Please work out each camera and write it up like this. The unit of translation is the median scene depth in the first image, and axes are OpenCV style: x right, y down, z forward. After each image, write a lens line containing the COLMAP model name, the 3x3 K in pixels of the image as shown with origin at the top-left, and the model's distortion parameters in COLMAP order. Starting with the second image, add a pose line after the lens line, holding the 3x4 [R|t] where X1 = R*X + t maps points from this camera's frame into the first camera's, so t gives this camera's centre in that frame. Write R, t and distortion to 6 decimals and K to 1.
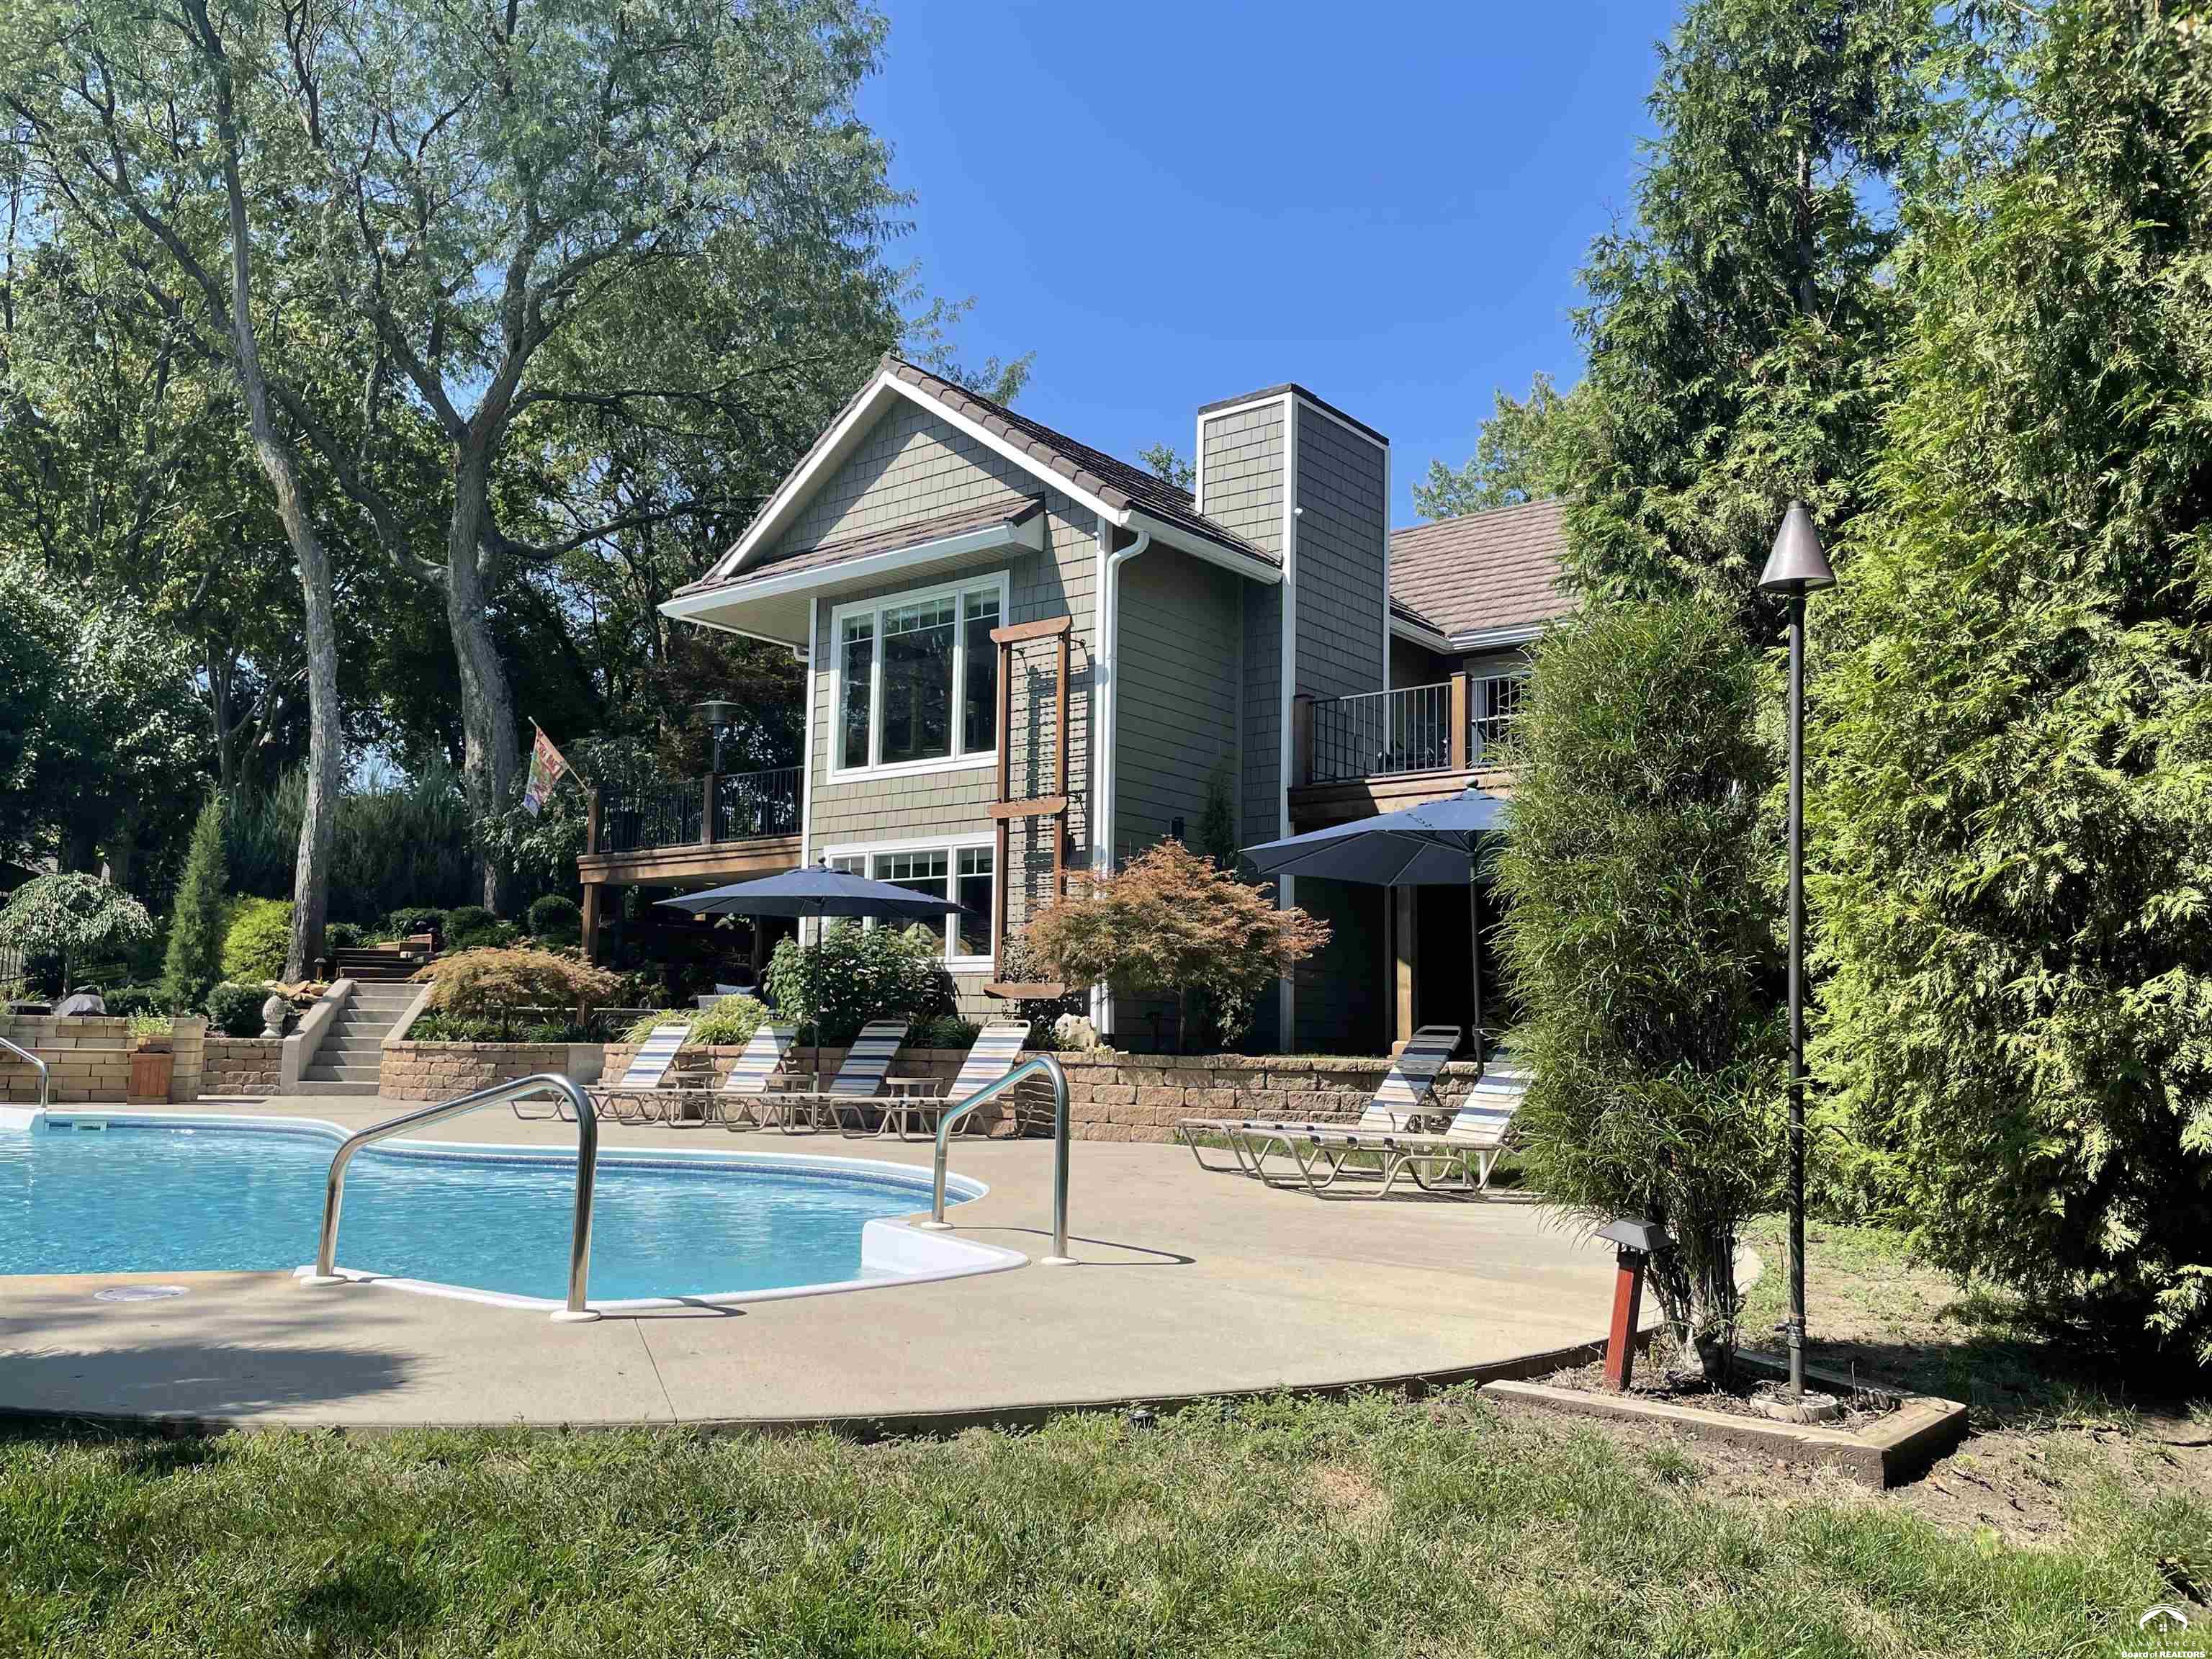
lens RADIAL K [[1680.1, 0, 1113.5], [0, 1680.1, 834.3], [0, 0, 1]] dist [0.062844, -0.089746]
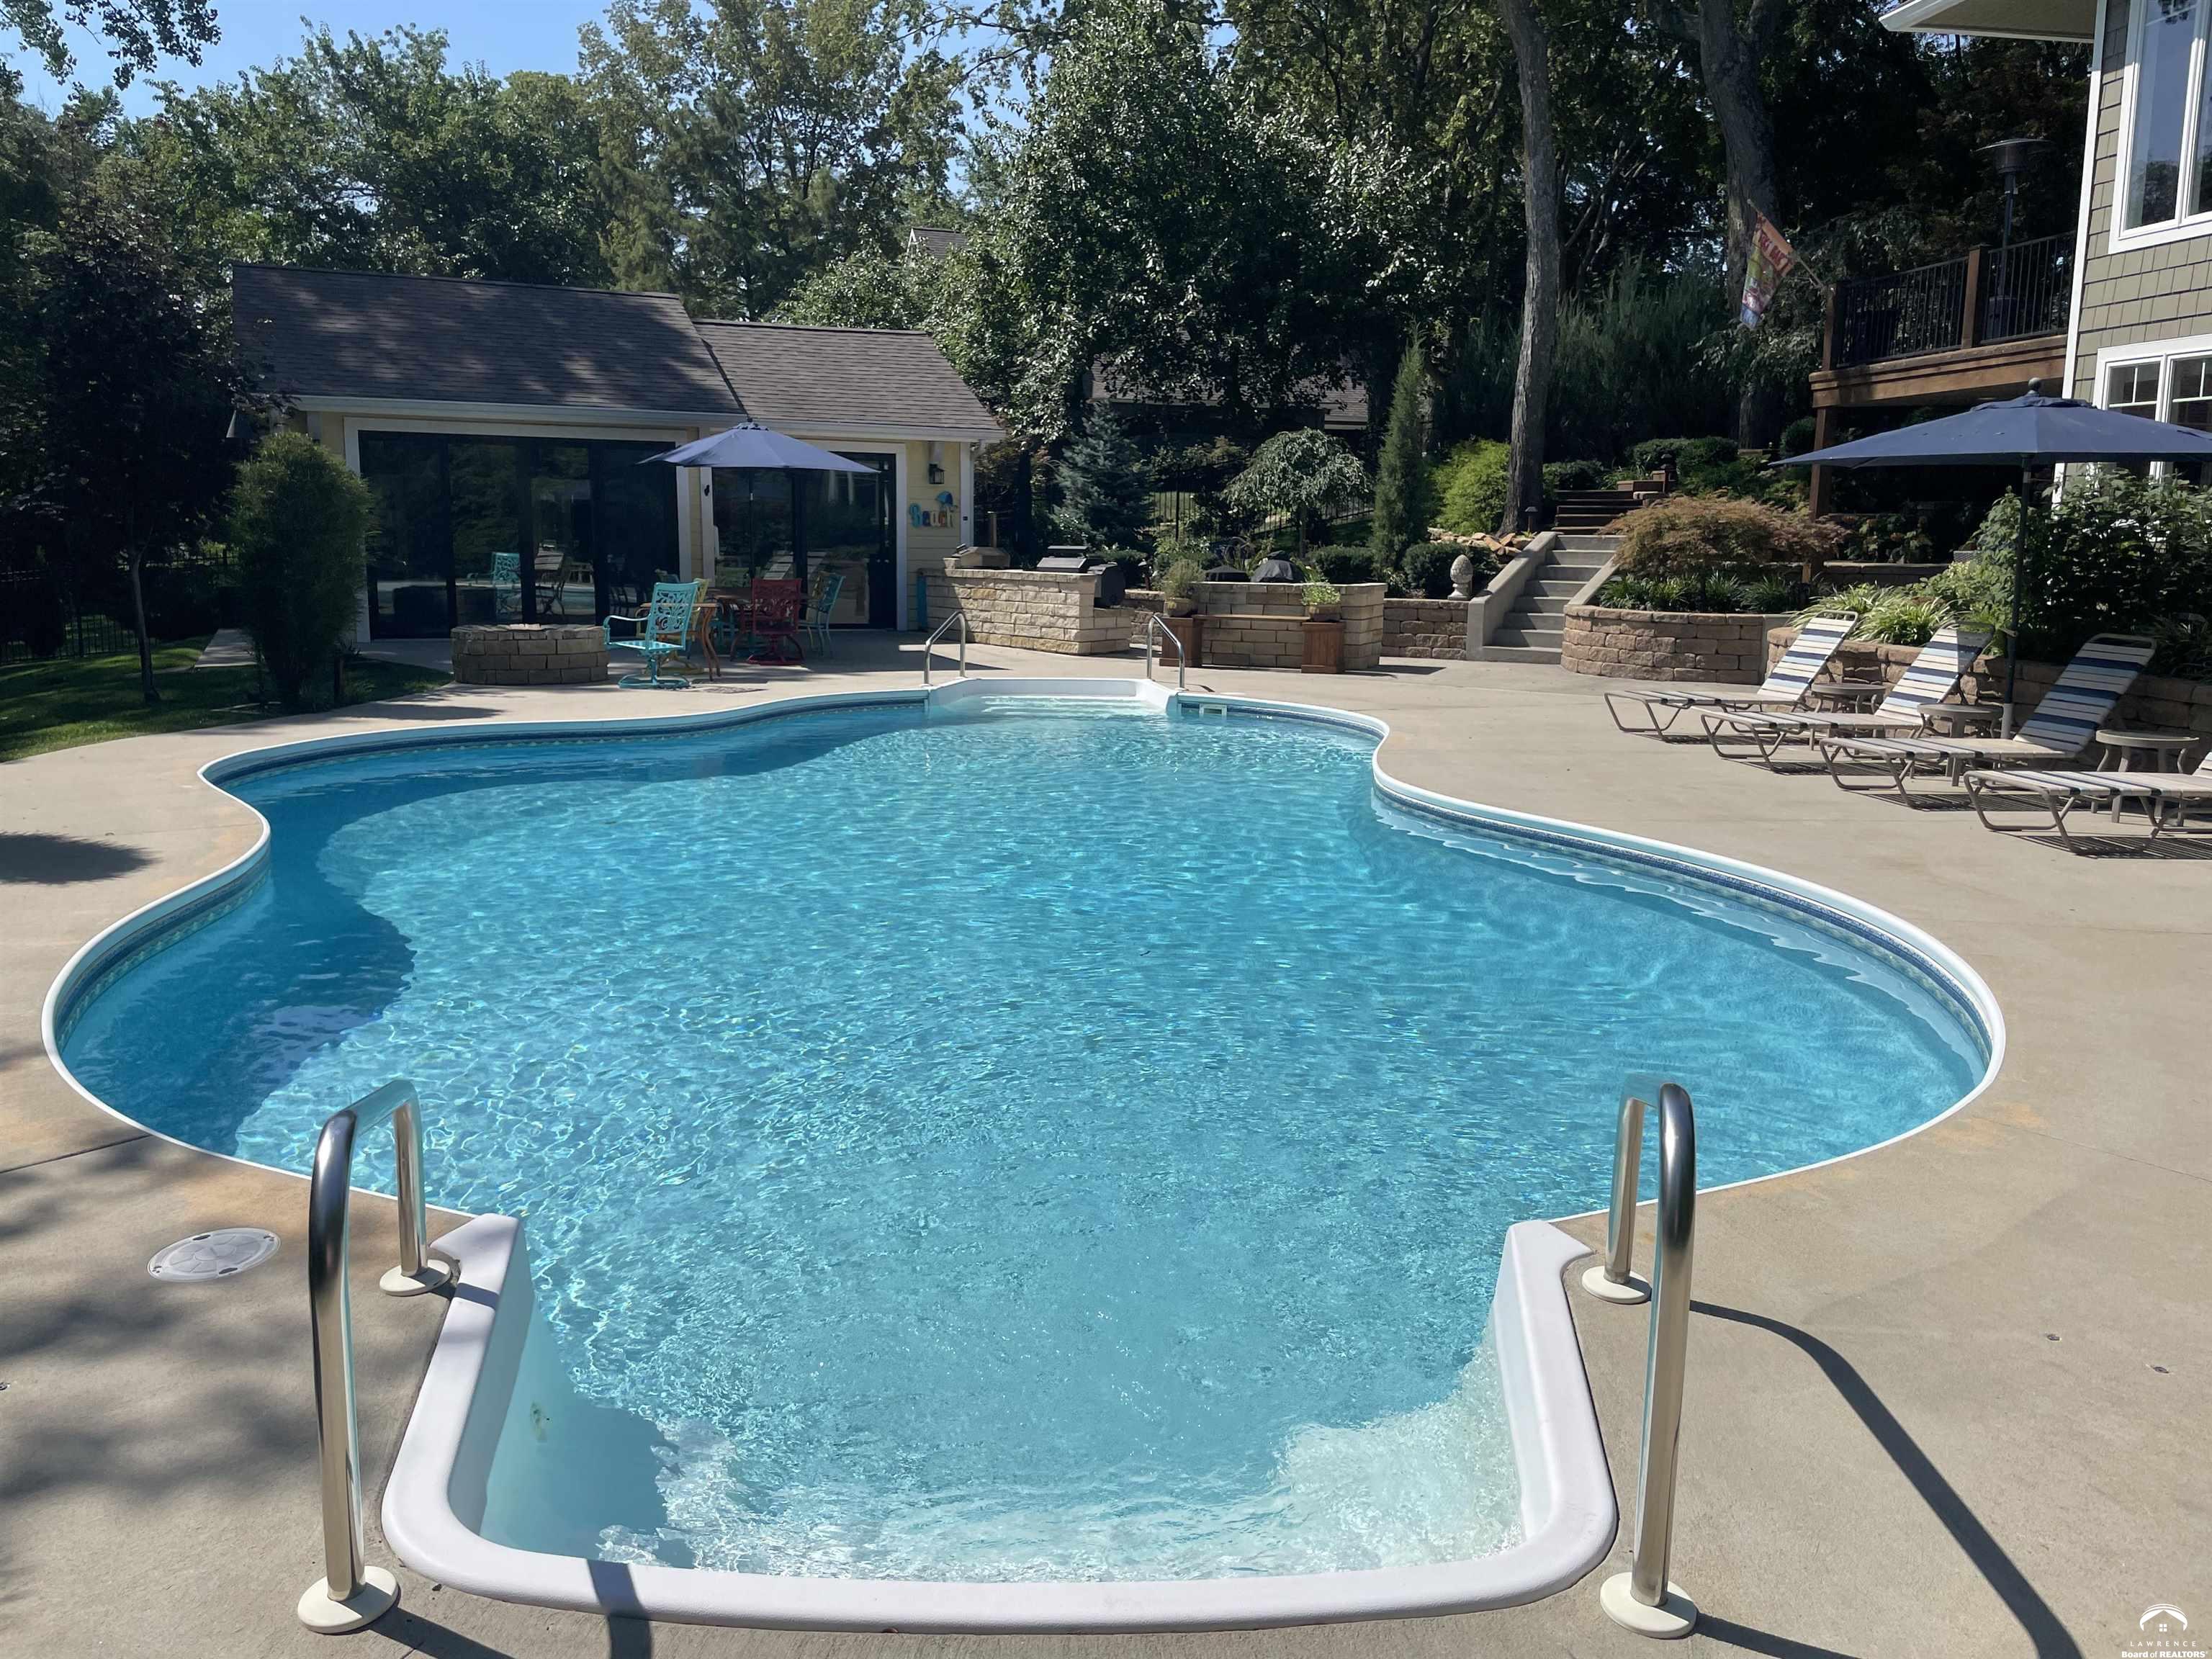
lens RADIAL K [[1680.1, 0, 1090.0], [0, 1680.1, 824.7], [0, 0, 1]] dist [0.062844, -0.089746]
pose [[0.704494, 0.116952, -0.700008, 0.036955], [0.086993, 0.964661, 0.248718, -0.011836], [0.704359, -0.236116, 0.669424, 0.186651]]
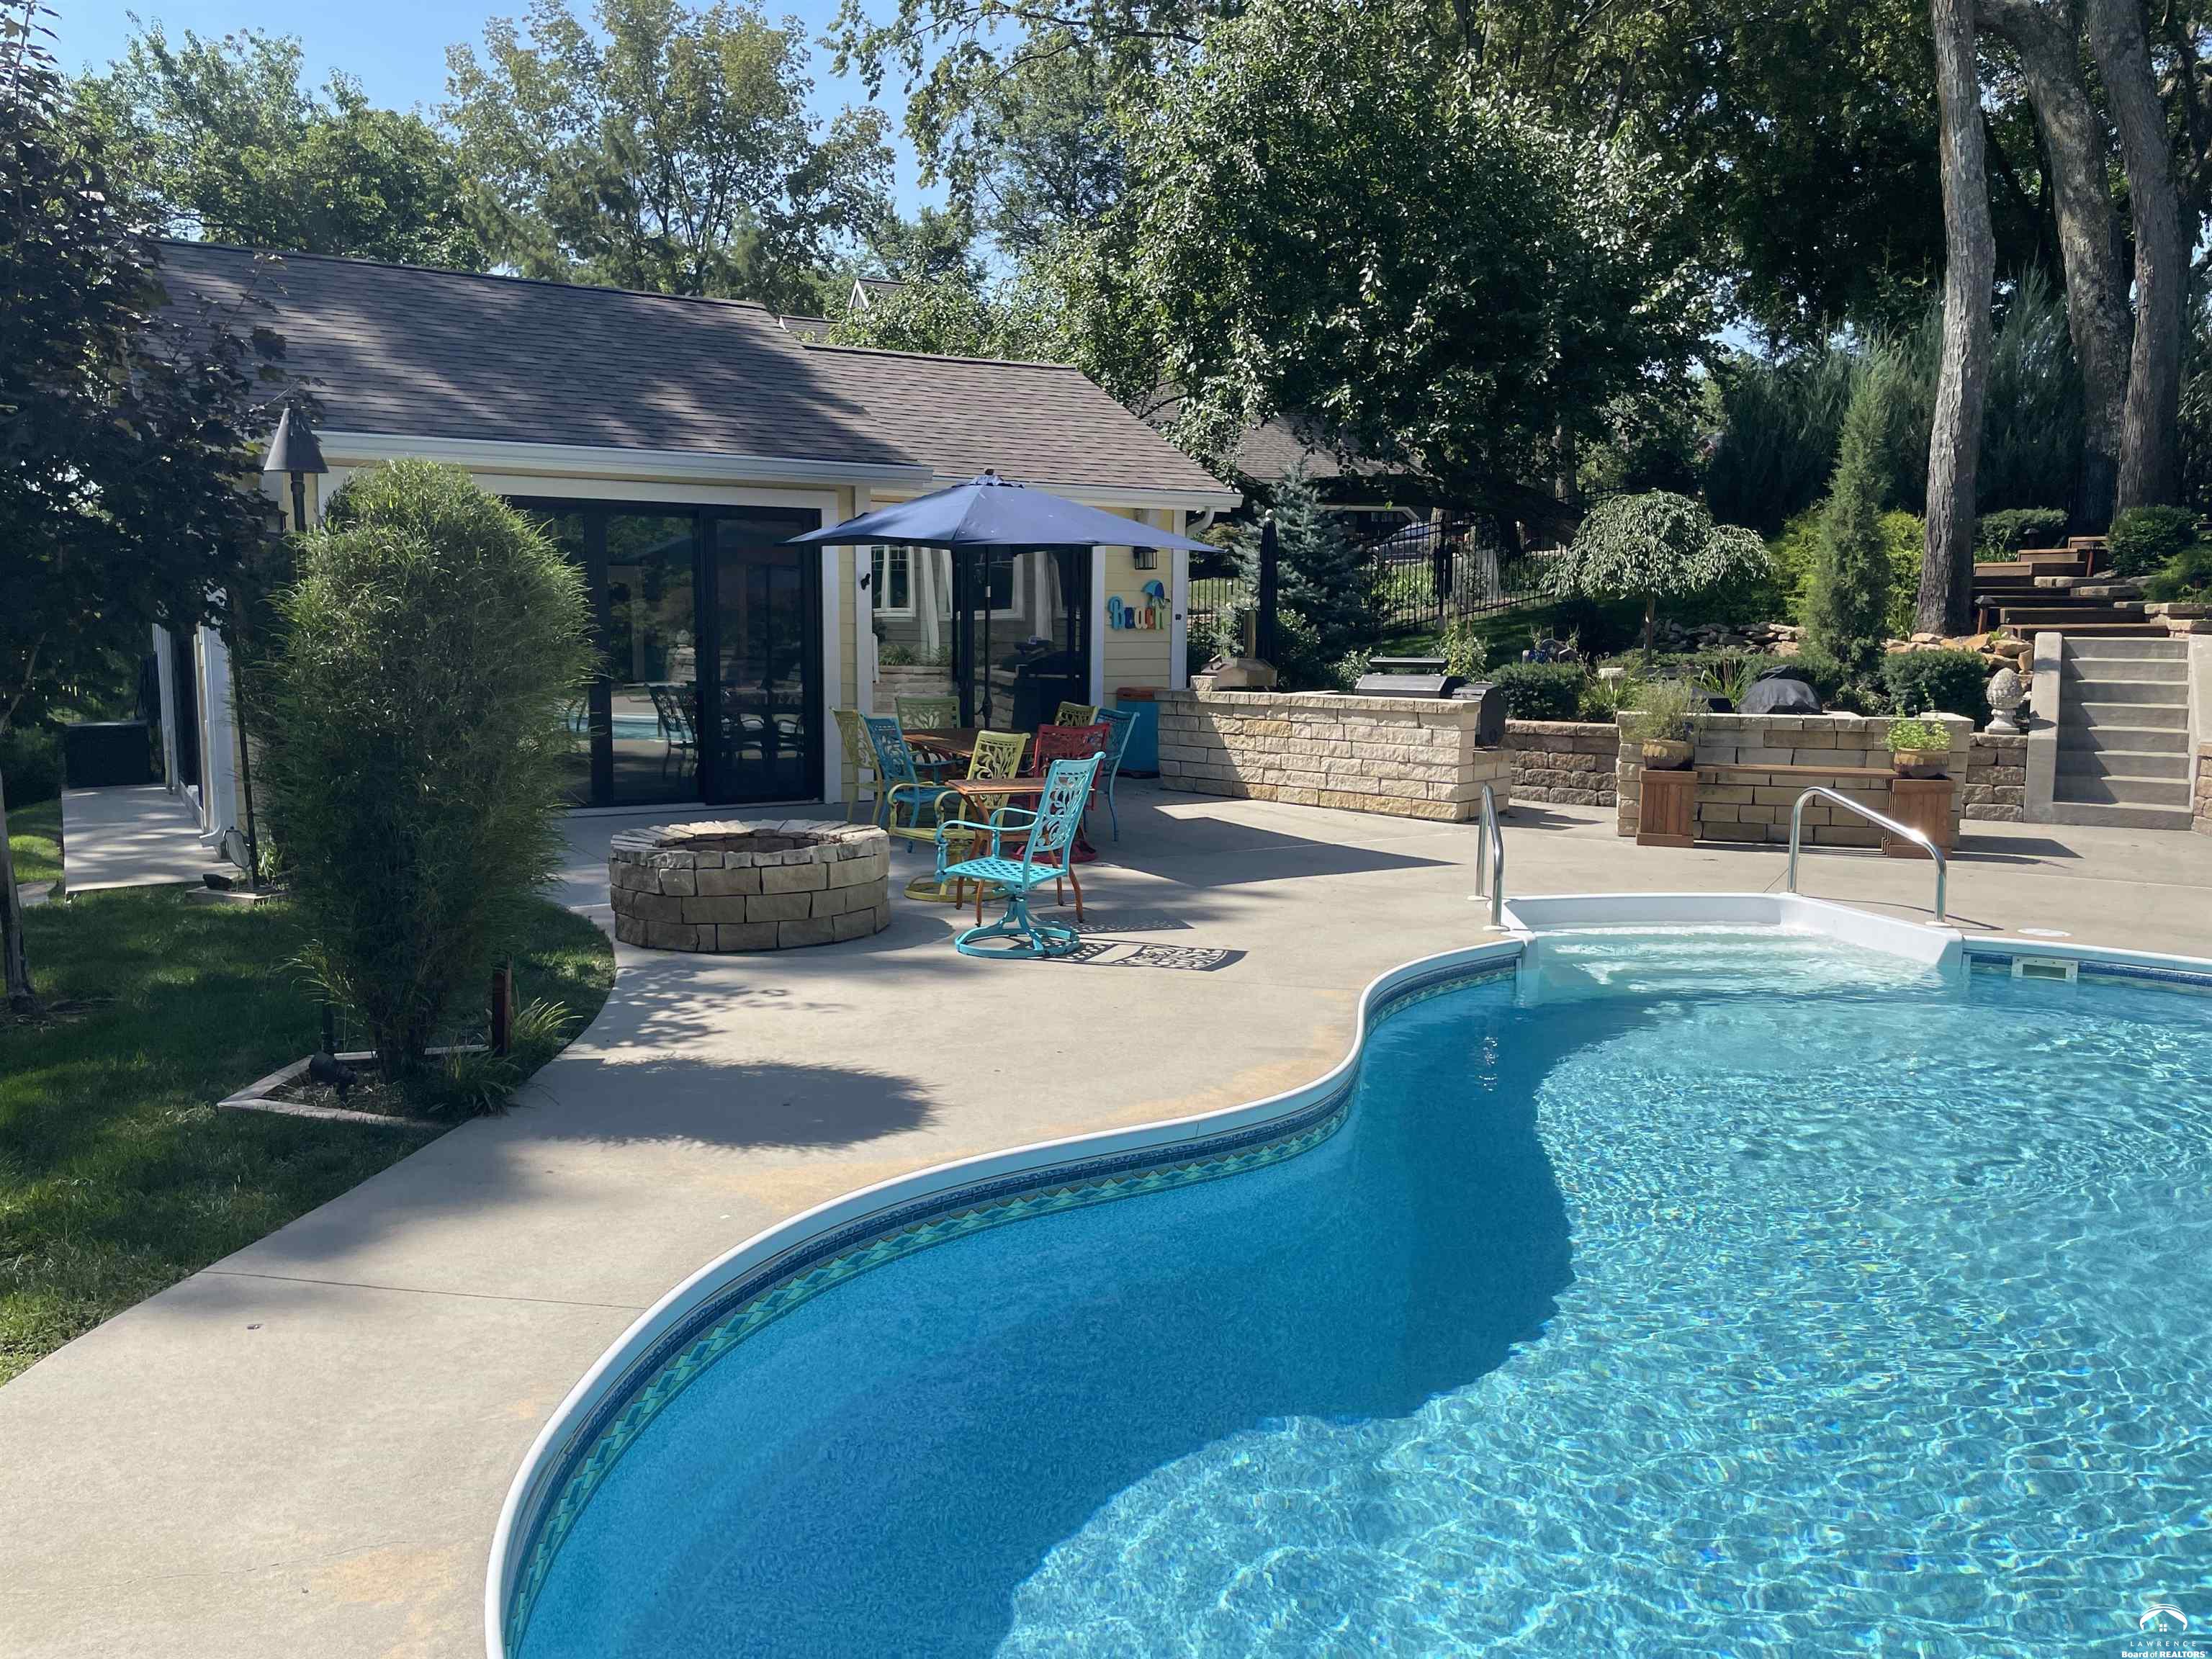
lens RADIAL K [[1680.1, 0, 1107.1], [0, 1680.1, 831.1], [0, 0, 1]] dist [0.062844, -0.089746]
pose [[0.781272, 0.070987, -0.620141, -0.354291], [0.082696, 0.972983, 0.215558, -0.012912], [0.618689, -0.219693, 0.754294, 0.280650]]
